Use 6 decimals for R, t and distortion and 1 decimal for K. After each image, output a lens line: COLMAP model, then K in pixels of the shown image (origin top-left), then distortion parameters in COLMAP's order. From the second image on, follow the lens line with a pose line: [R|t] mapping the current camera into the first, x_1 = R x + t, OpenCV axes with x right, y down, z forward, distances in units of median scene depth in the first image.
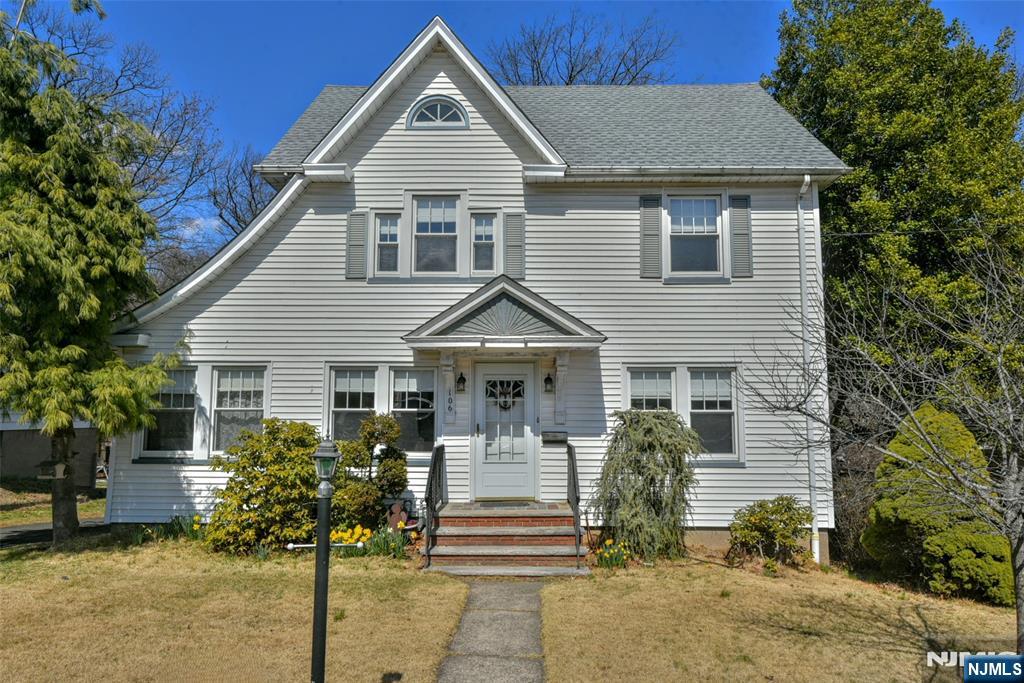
lens RADIAL K [[706.1, 0, 512.0], [0, 706.1, 341.5], [0, 0, 1]] dist [-0.002116, -0.001276]
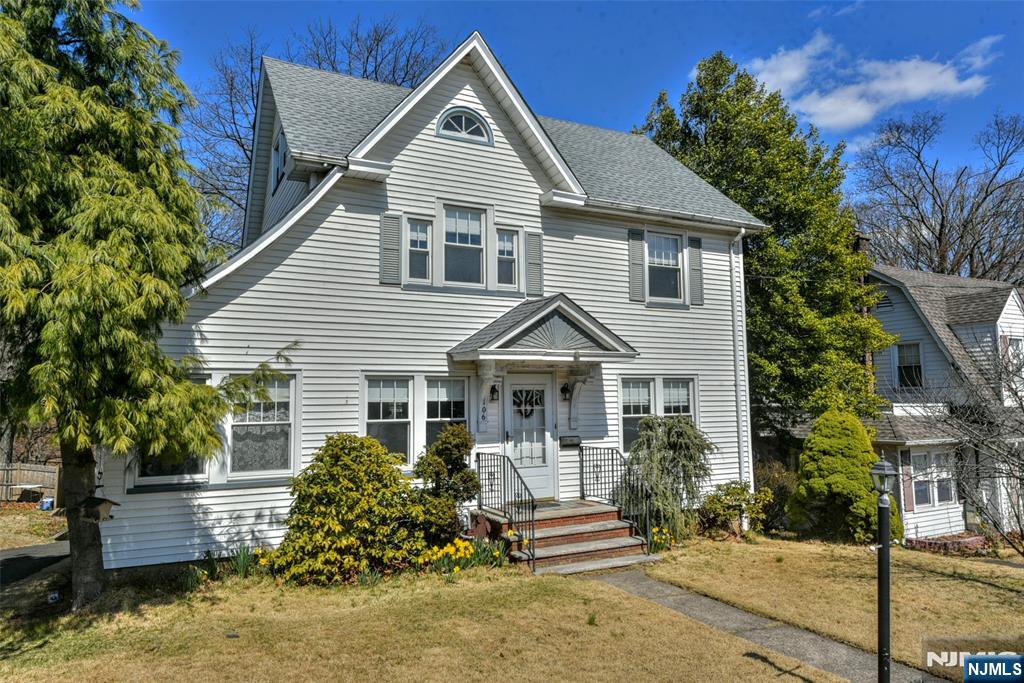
lens RADIAL K [[706.1, 0, 512.0], [0, 706.1, 341.5], [0, 0, 1]] dist [-0.002116, -0.001276]
pose [[0.875833, 0.029380, 0.481719, -0.539987], [-0.034307, 0.999410, 0.001420, -0.018232], [-0.481393, -0.017770, 0.876325, 0.078800]]
